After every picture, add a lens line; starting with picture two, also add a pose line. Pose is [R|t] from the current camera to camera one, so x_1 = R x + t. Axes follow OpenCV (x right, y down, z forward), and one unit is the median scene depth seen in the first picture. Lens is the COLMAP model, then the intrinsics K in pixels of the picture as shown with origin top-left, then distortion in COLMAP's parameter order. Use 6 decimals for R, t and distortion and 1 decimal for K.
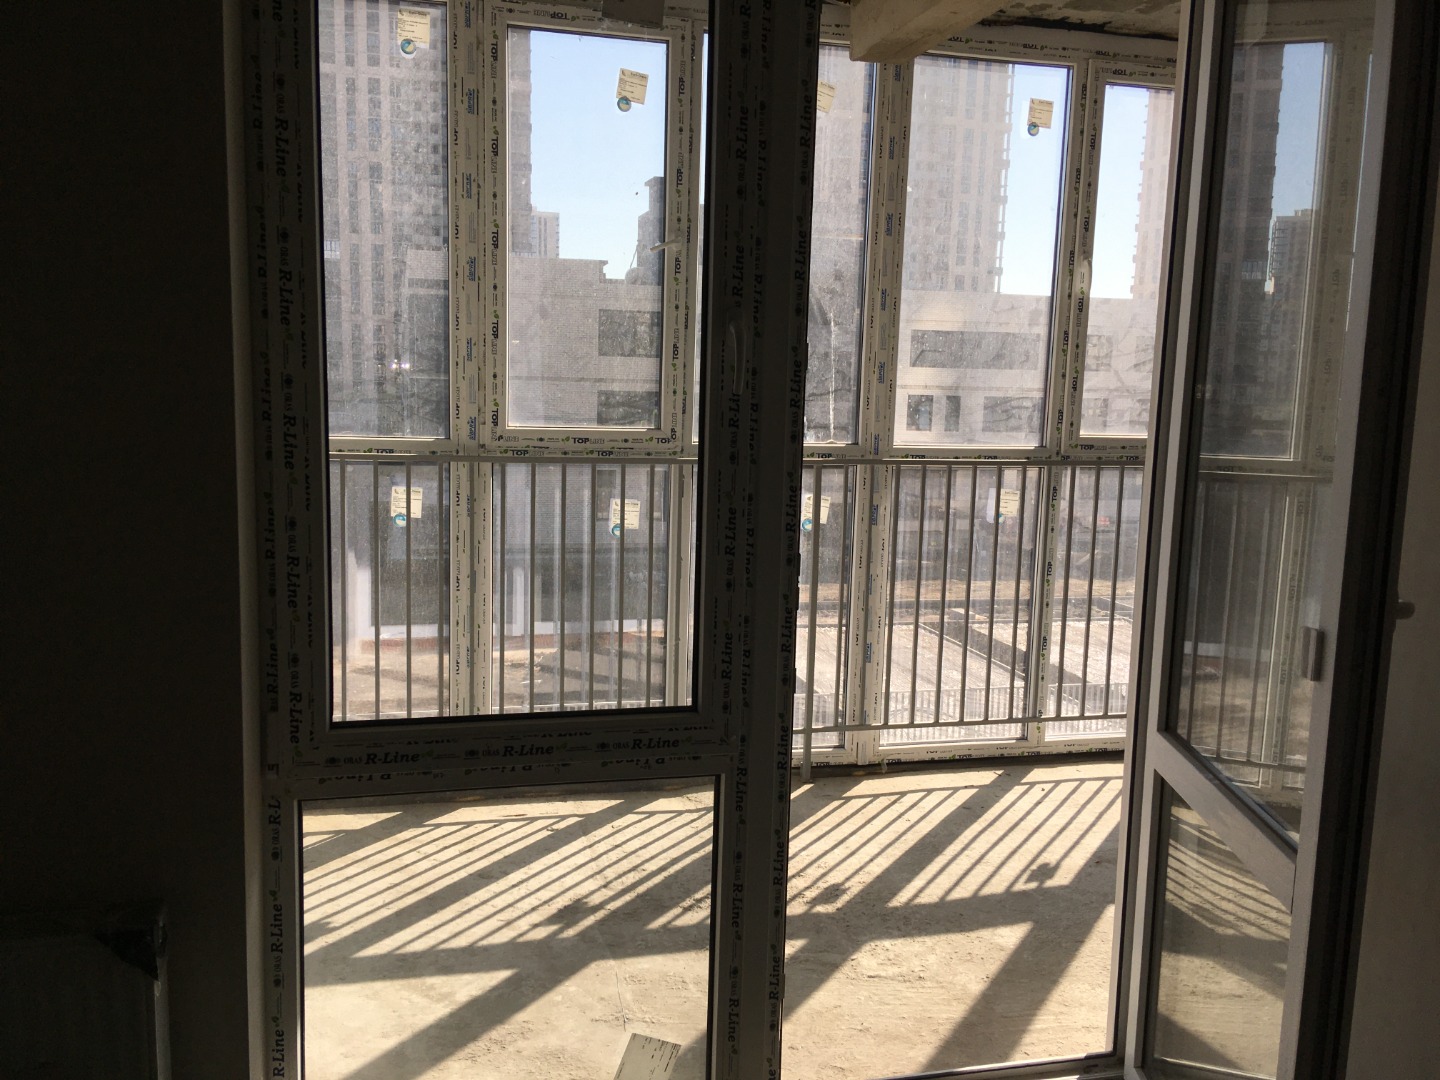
lens RADIAL K [[1222.4, 0, 720.0], [0, 1222.4, 540.0], [0, 0, 1]] dist [0.123719, -0.180971]
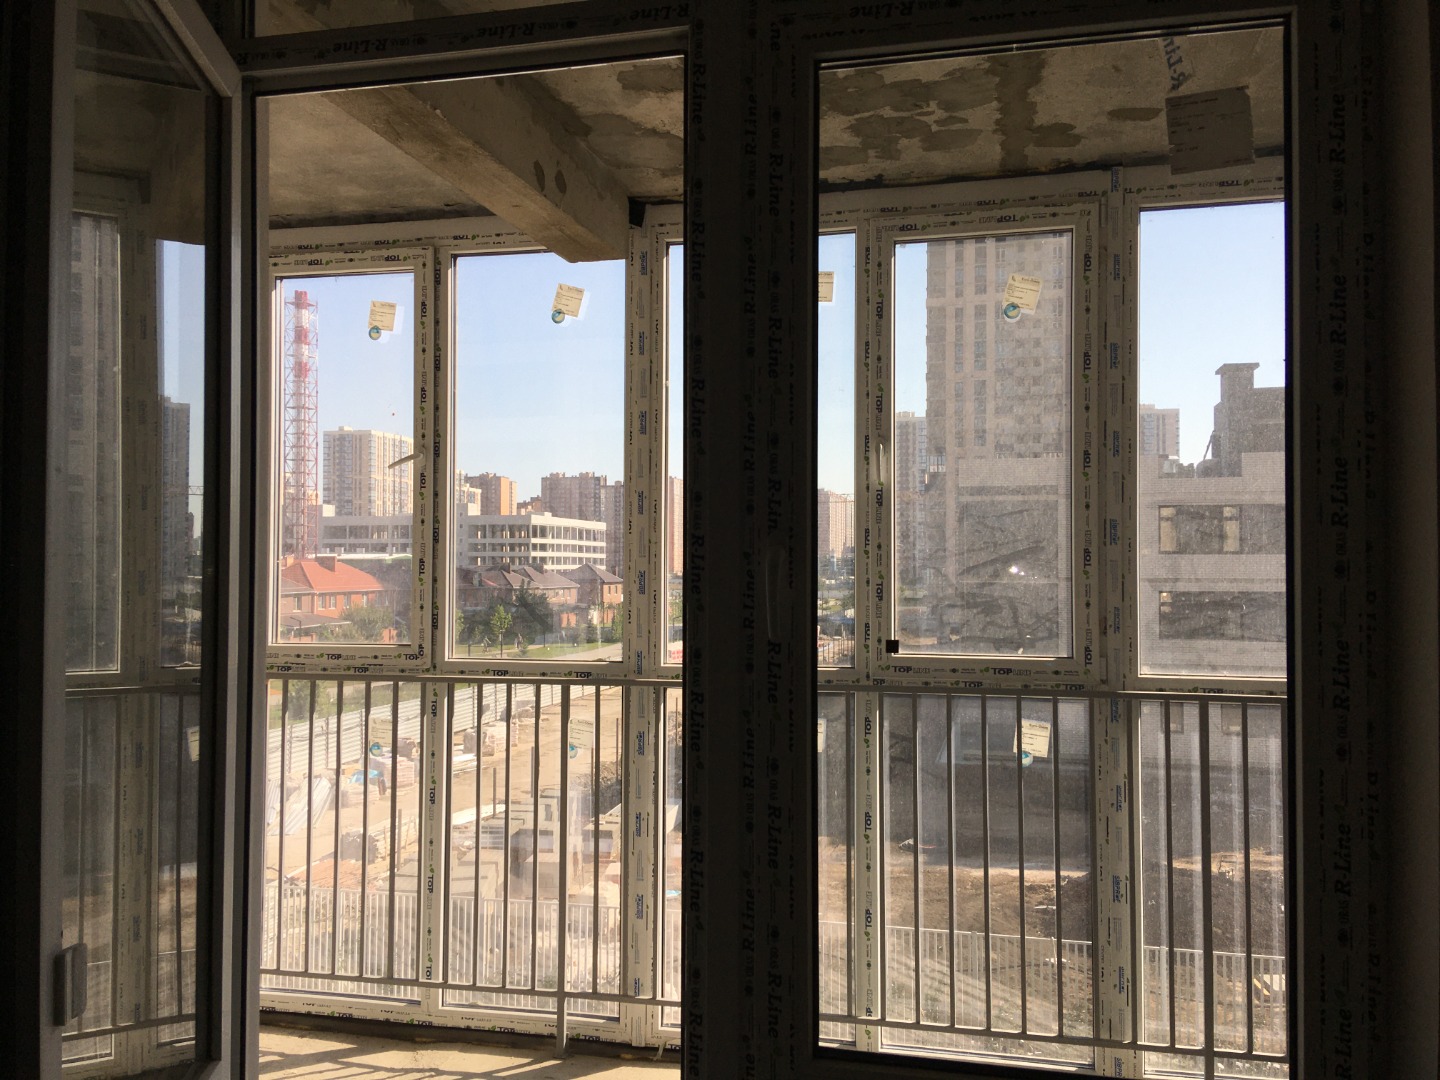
lens RADIAL K [[1222.4, 0, 720.0], [0, 1222.4, 540.0], [0, 0, 1]] dist [0.123719, -0.180971]
pose [[0.876870, -0.036441, -0.479344, 0.603094], [-0.042470, 0.987351, -0.152753, -0.032460], [0.478848, 0.154303, 0.864231, 0.247336]]
